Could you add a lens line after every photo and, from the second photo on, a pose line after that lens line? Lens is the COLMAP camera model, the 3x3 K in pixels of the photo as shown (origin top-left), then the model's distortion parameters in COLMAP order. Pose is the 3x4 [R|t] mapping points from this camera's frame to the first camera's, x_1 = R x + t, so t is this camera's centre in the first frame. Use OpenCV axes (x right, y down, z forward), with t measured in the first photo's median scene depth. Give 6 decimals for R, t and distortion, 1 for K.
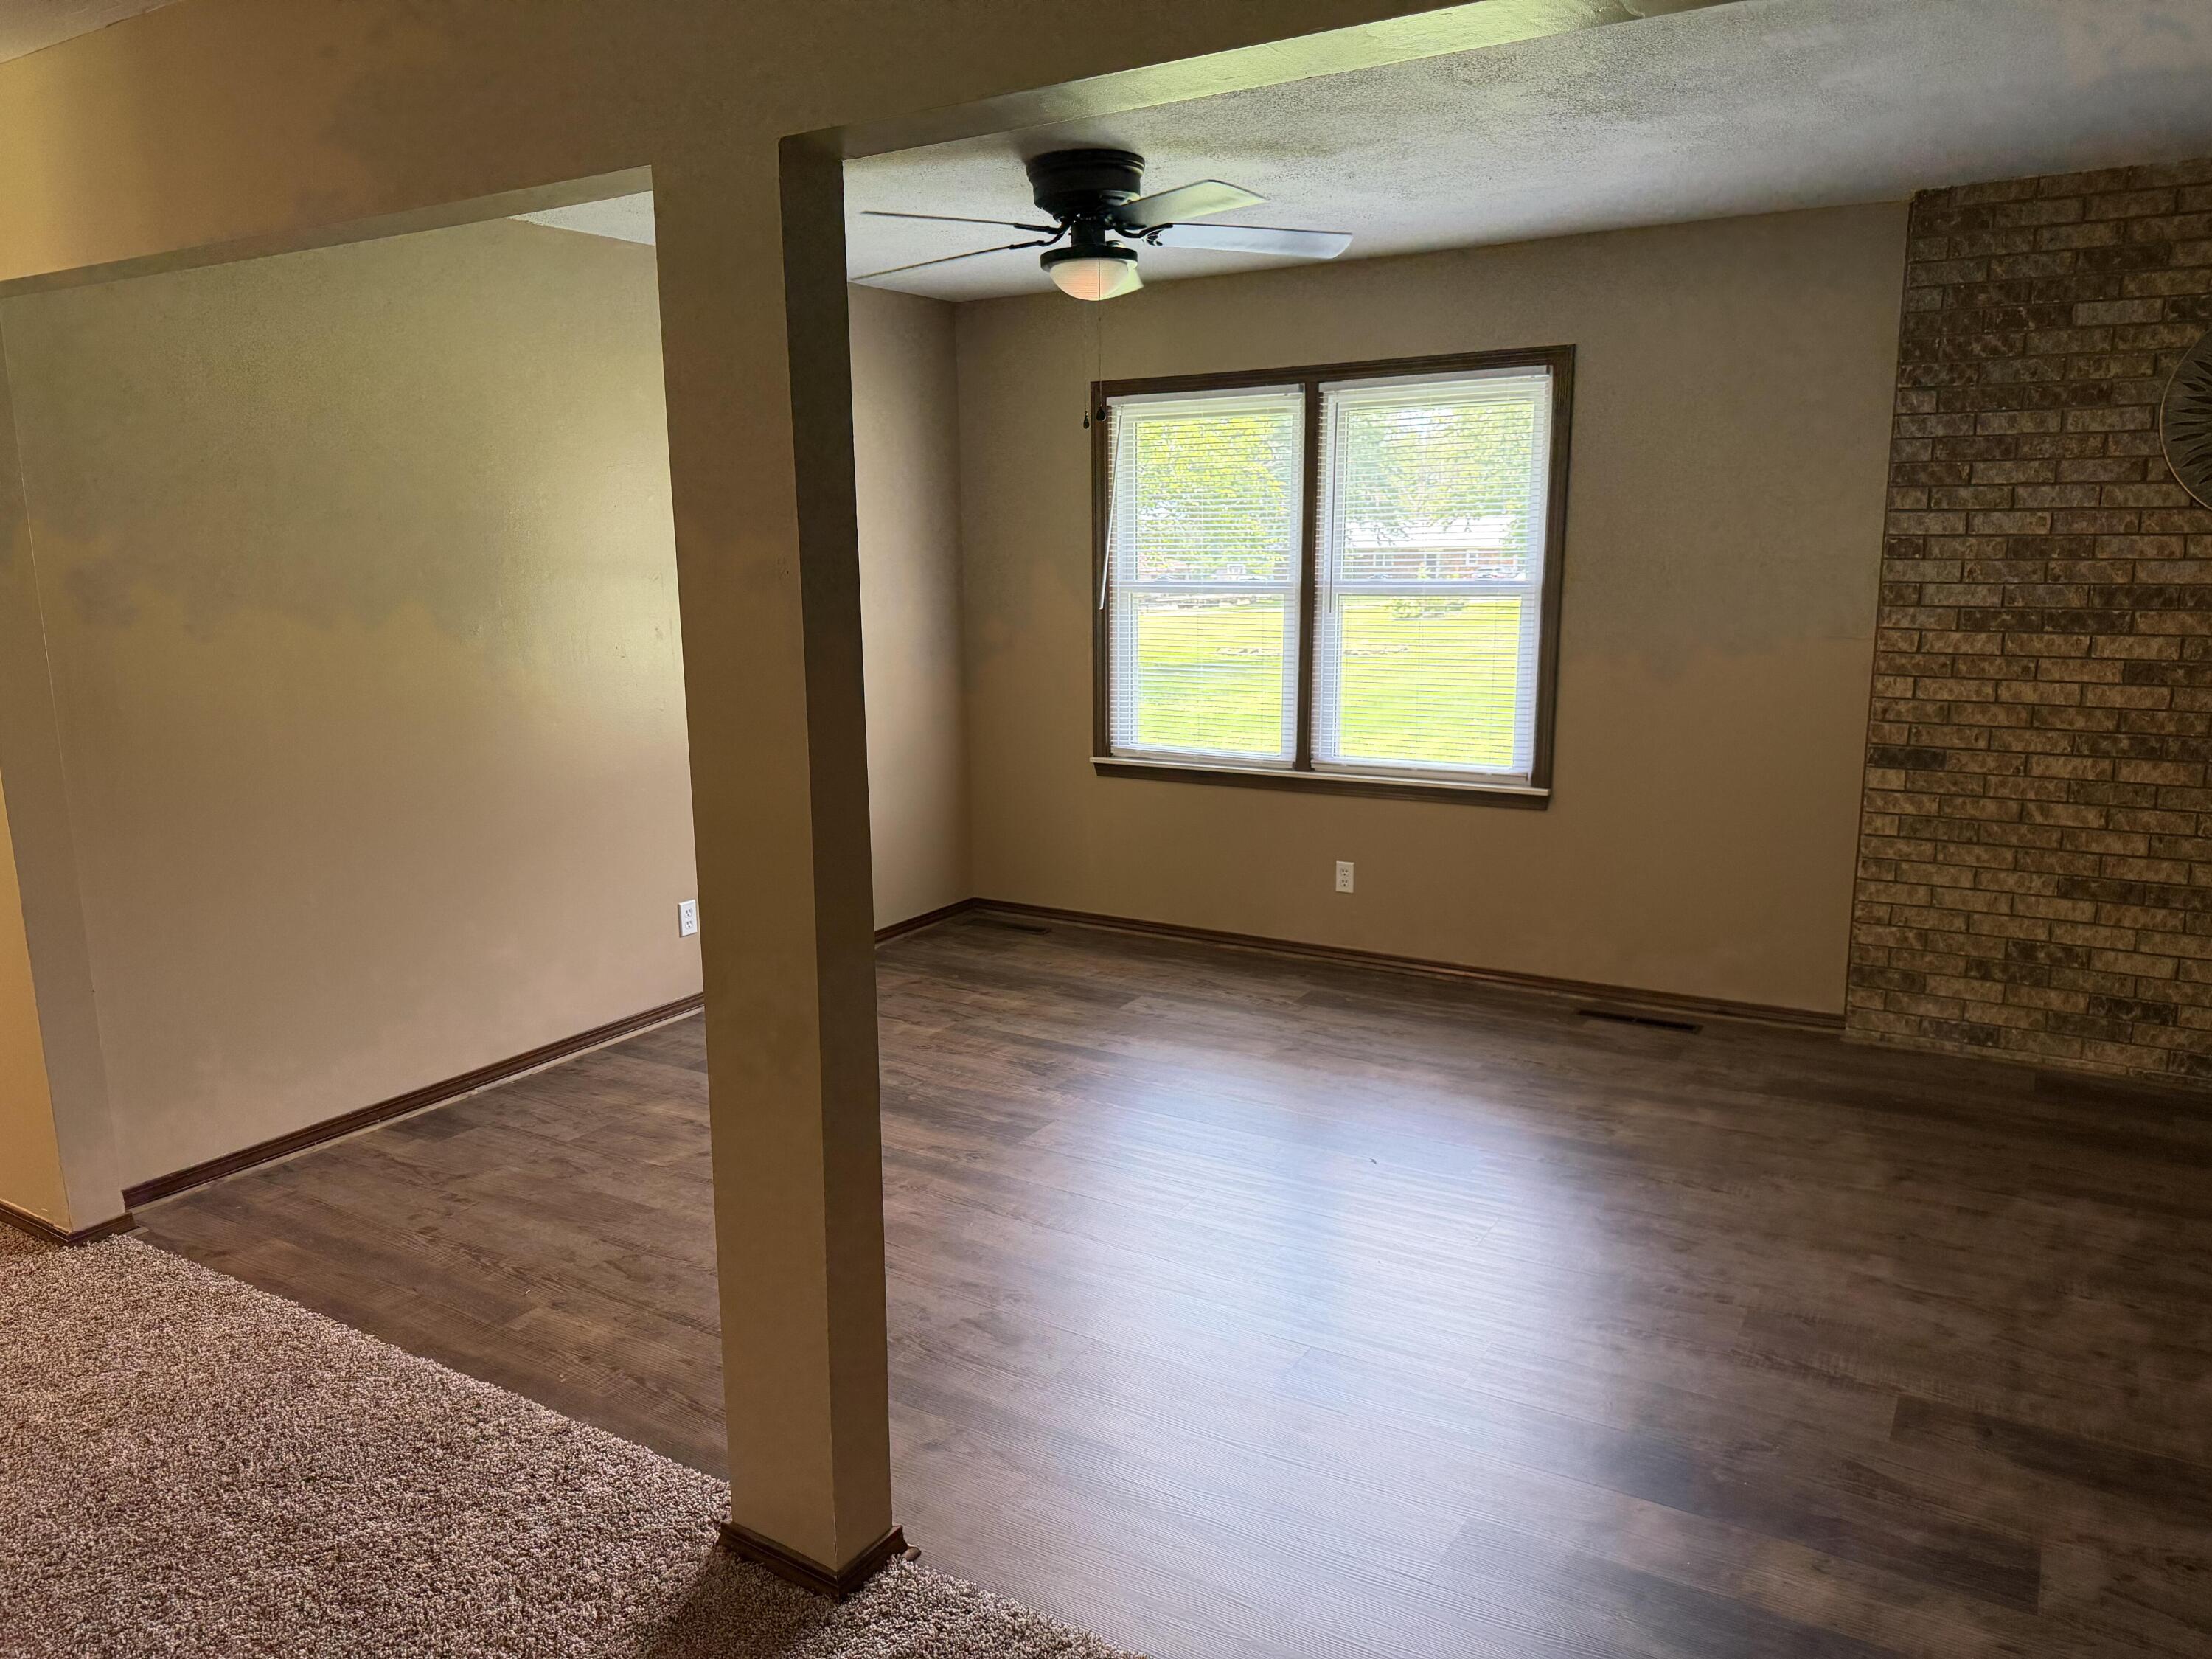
lens RADIAL K [[1569.3, 0, 1080.1], [0, 1569.3, 830.6], [0, 0, 1]] dist [0.070809, -0.086418]
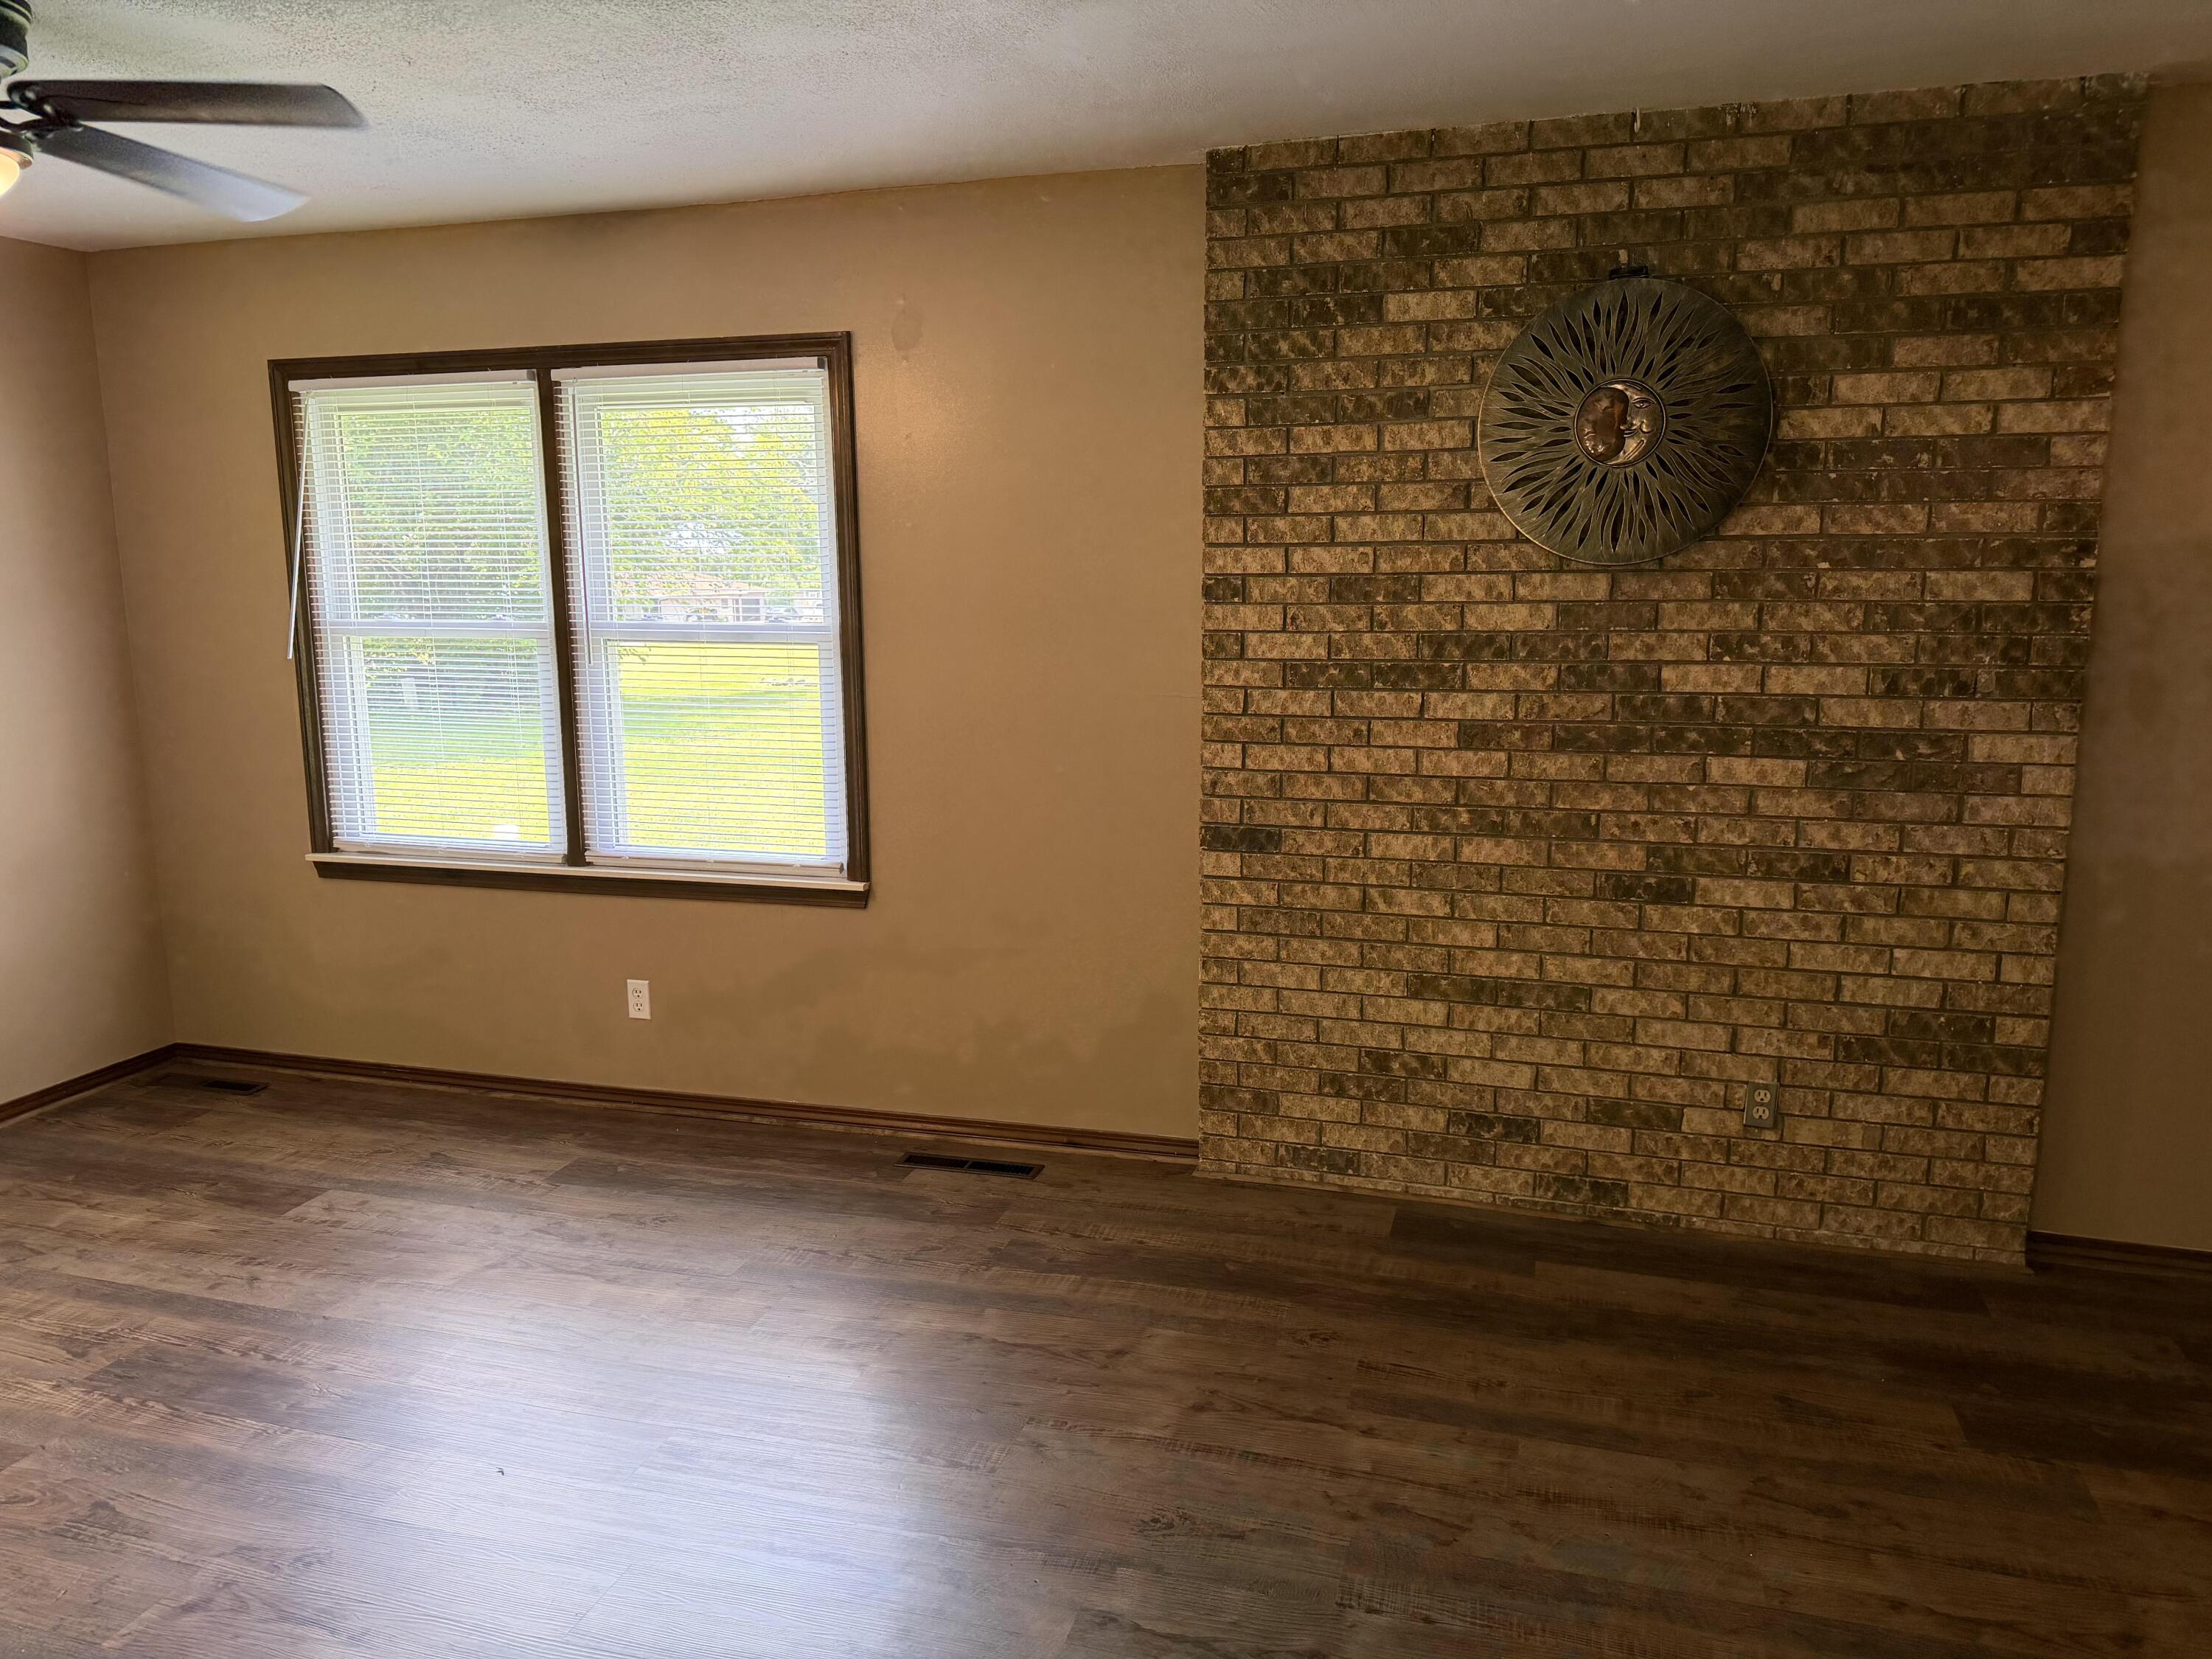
lens RADIAL K [[1569.3, 0, 1072.4], [0, 1569.3, 836.4], [0, 0, 1]] dist [0.070809, -0.086418]
pose [[0.967288, -0.041721, 0.250228, 0.225402], [0.044478, 0.998996, -0.005372, -0.046274], [-0.249752, 0.016326, 0.968172, 0.220276]]
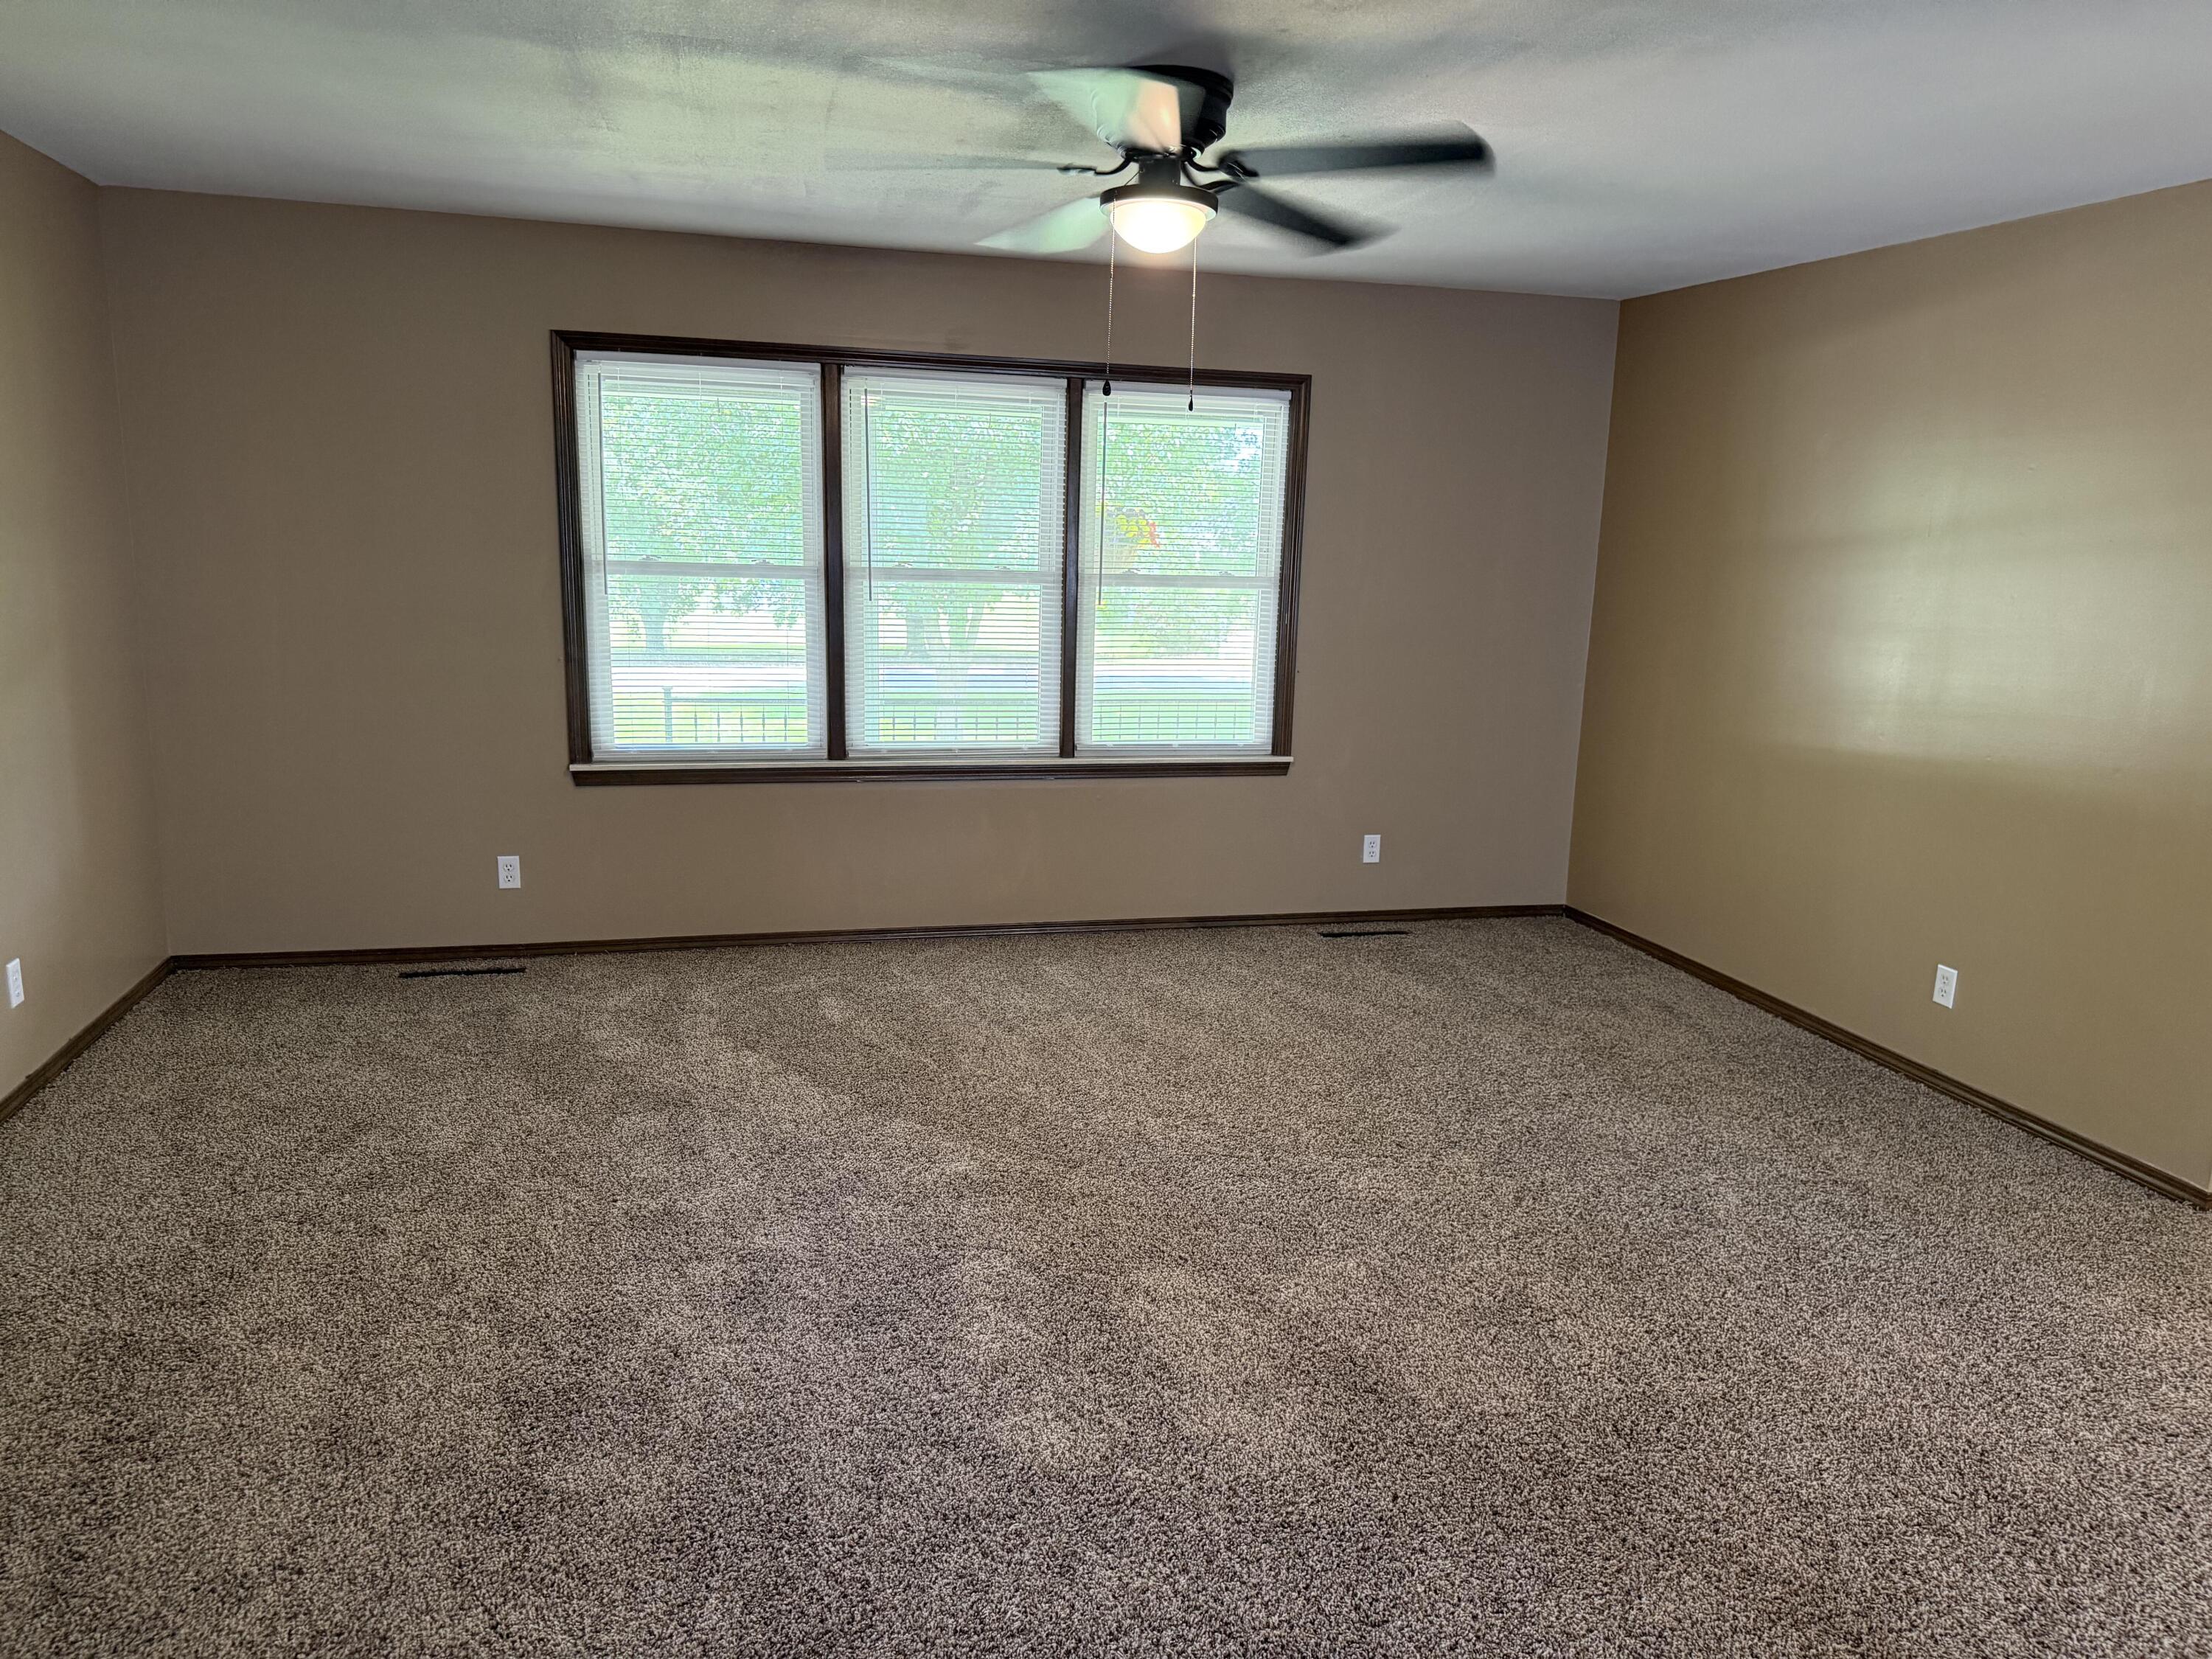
lens RADIAL K [[1569.3, 0, 1088.3], [0, 1569.3, 837.6], [0, 0, 1]] dist [0.070809, -0.086418]
pose [[0.690589, -0.118880, 0.713410, -0.721090], [0.096450, 0.992726, 0.072059, -0.072148], [-0.716787, 0.019045, 0.697032, 0.333634]]
